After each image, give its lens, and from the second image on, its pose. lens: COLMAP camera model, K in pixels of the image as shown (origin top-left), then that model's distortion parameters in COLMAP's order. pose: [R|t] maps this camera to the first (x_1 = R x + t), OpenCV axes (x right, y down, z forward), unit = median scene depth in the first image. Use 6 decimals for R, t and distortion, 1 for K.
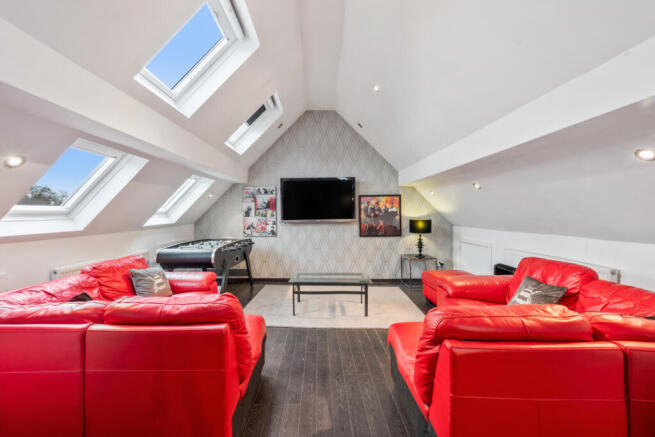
lens RADIAL K [[255.1, 0, 321.3], [0, 255.1, 216.6], [0, 0, 1]] dist [-0.001797, -0.000498]
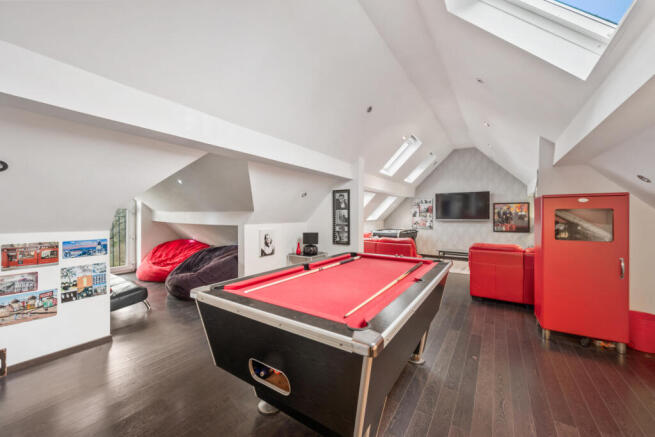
lens RADIAL K [[255.1, 0, 322.0], [0, 255.1, 217.6], [0, 0, 1]] dist [-0.001797, -0.000498]
pose [[0.820923, 0.014039, -0.570866, 0.177429], [-0.010925, 0.999901, 0.008880, -0.003753], [0.570934, -0.001053, 0.820995, -0.756263]]
